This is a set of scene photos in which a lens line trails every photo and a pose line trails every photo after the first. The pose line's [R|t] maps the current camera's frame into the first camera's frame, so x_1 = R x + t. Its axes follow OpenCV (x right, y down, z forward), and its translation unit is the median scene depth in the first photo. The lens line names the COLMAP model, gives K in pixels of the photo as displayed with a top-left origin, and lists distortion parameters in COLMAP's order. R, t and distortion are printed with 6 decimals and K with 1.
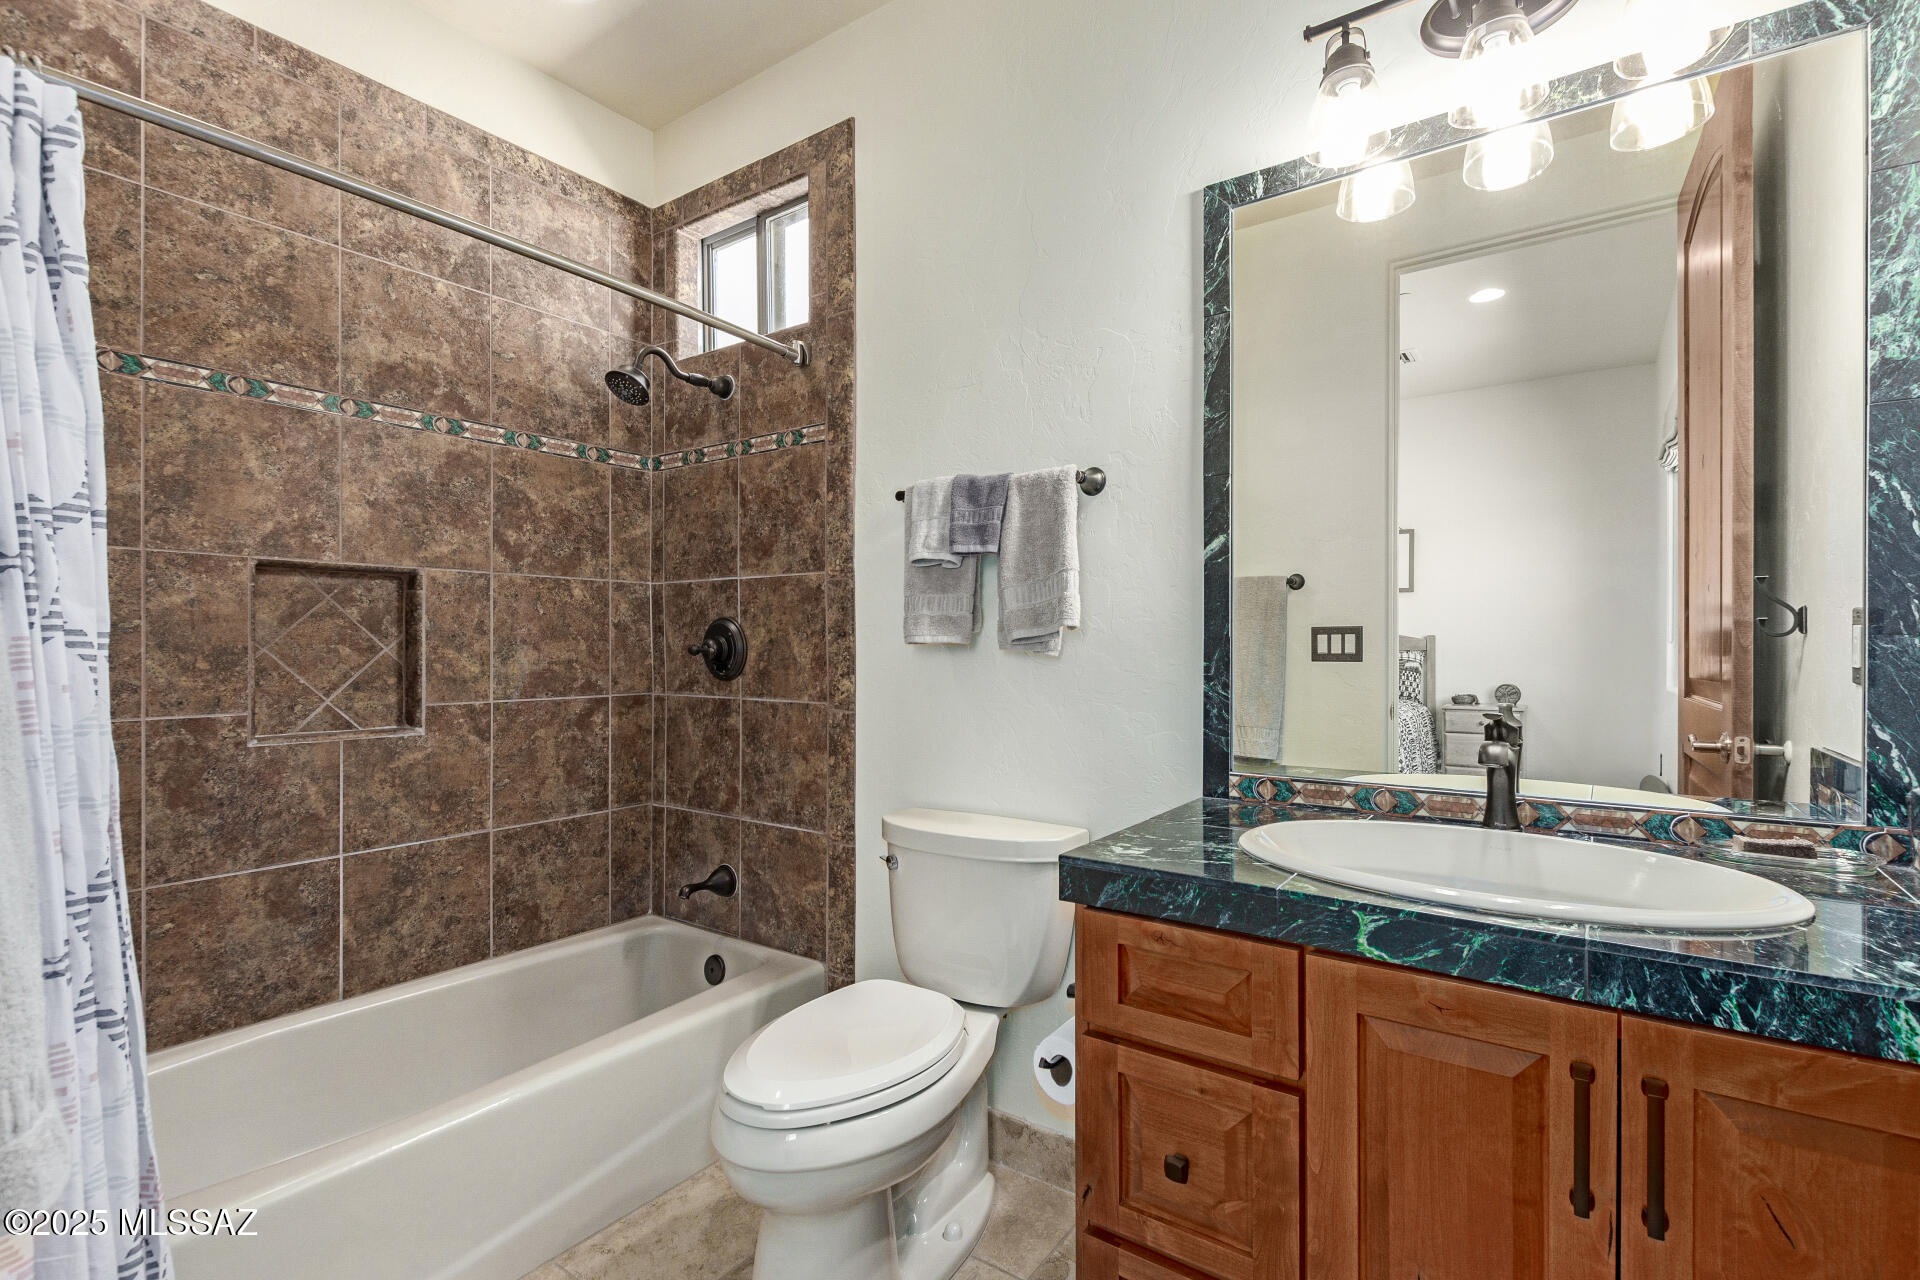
lens RADIAL K [[877.8, 0, 967.4], [0, 877.8, 637.7], [0, 0, 1]] dist [-0.001345, -0.000936]
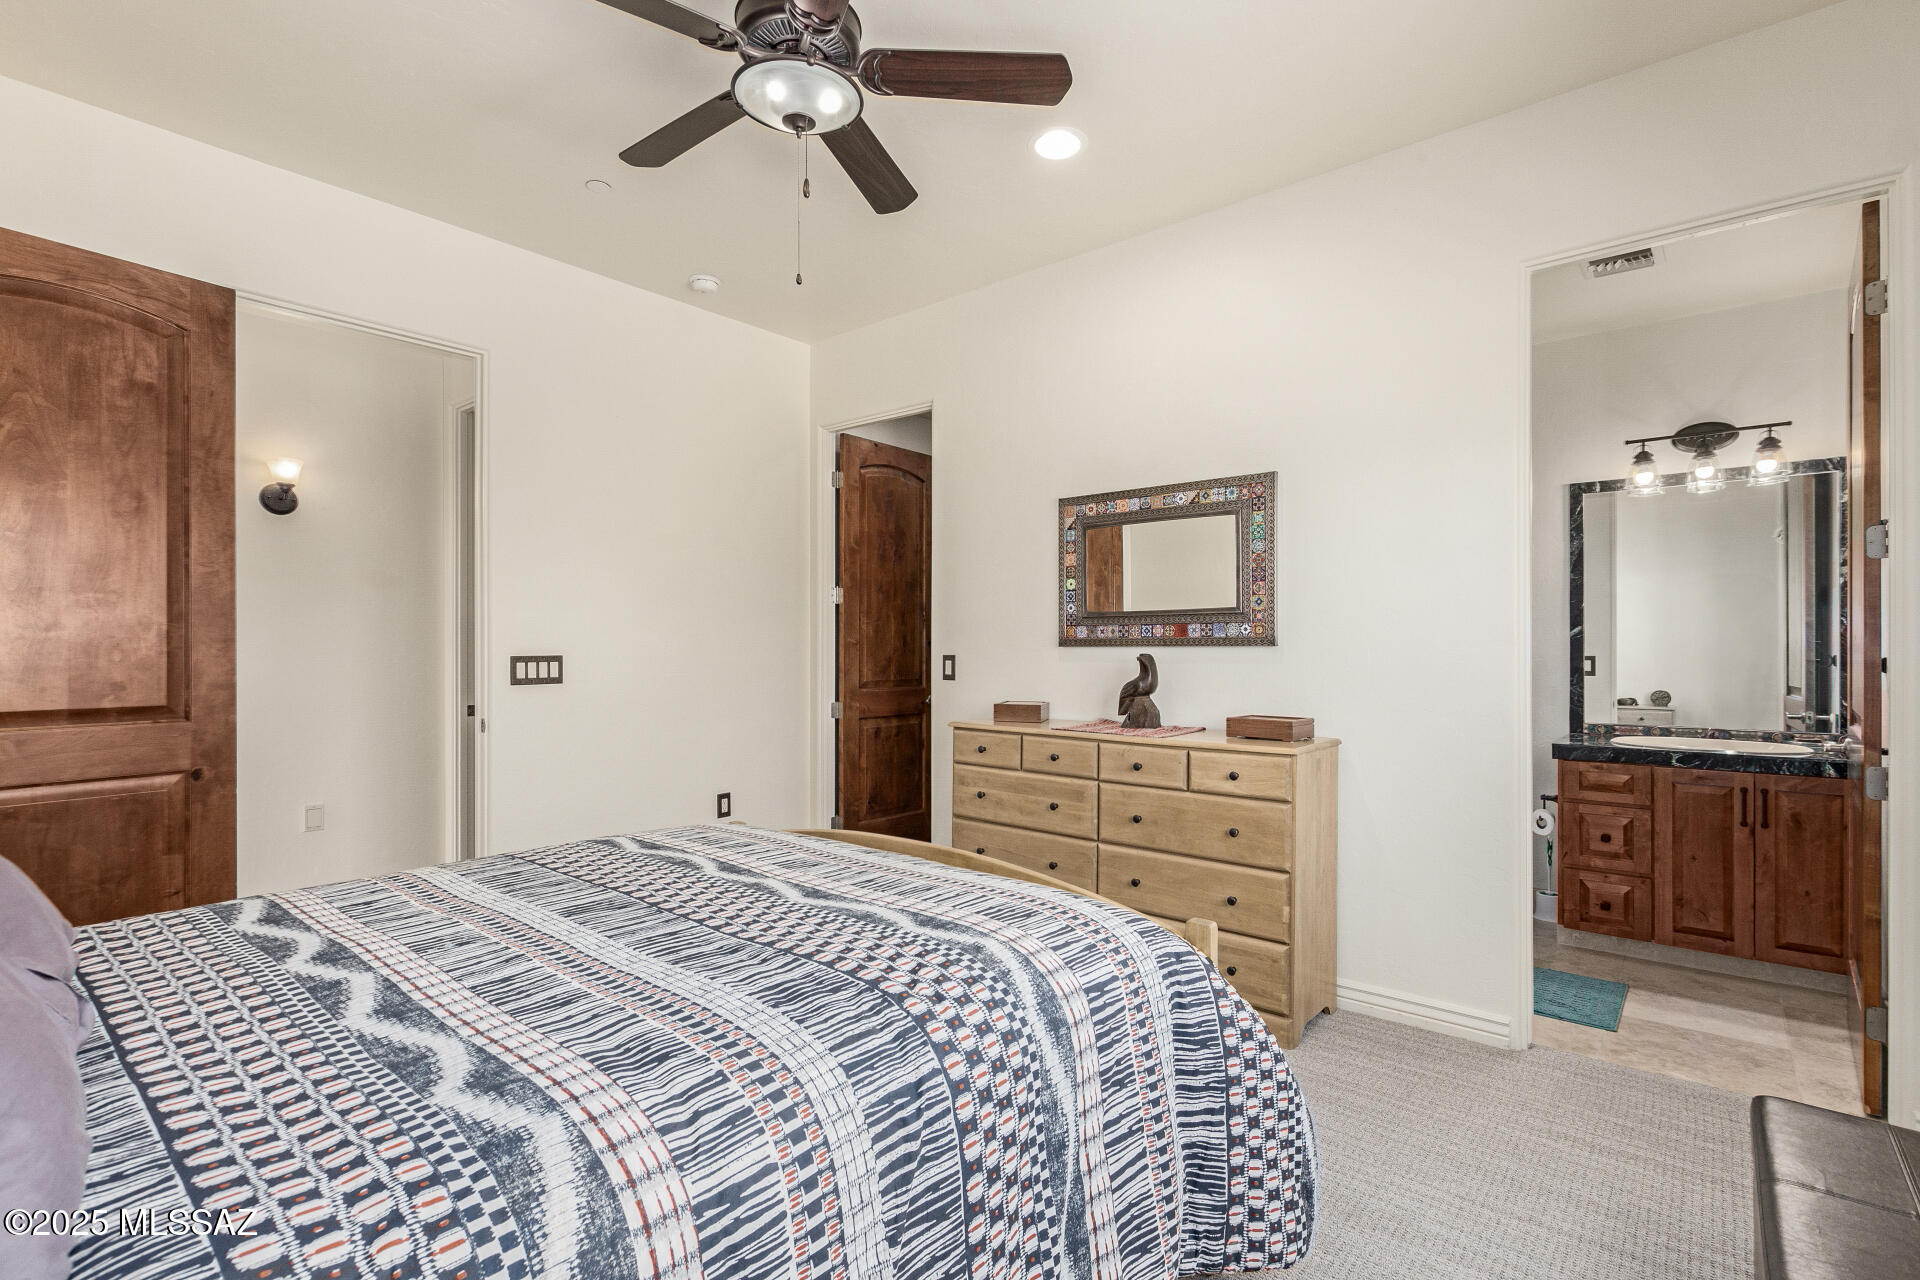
lens RADIAL K [[877.8, 0, 967.4], [0, 877.8, 637.7], [0, 0, 1]] dist [-0.001345, -0.000936]
pose [[0.996366, 0.001540, -0.085162, -1.537380], [-0.001991, 0.999984, -0.005200, -0.087470], [0.085153, 0.005351, 0.996354, -2.028268]]
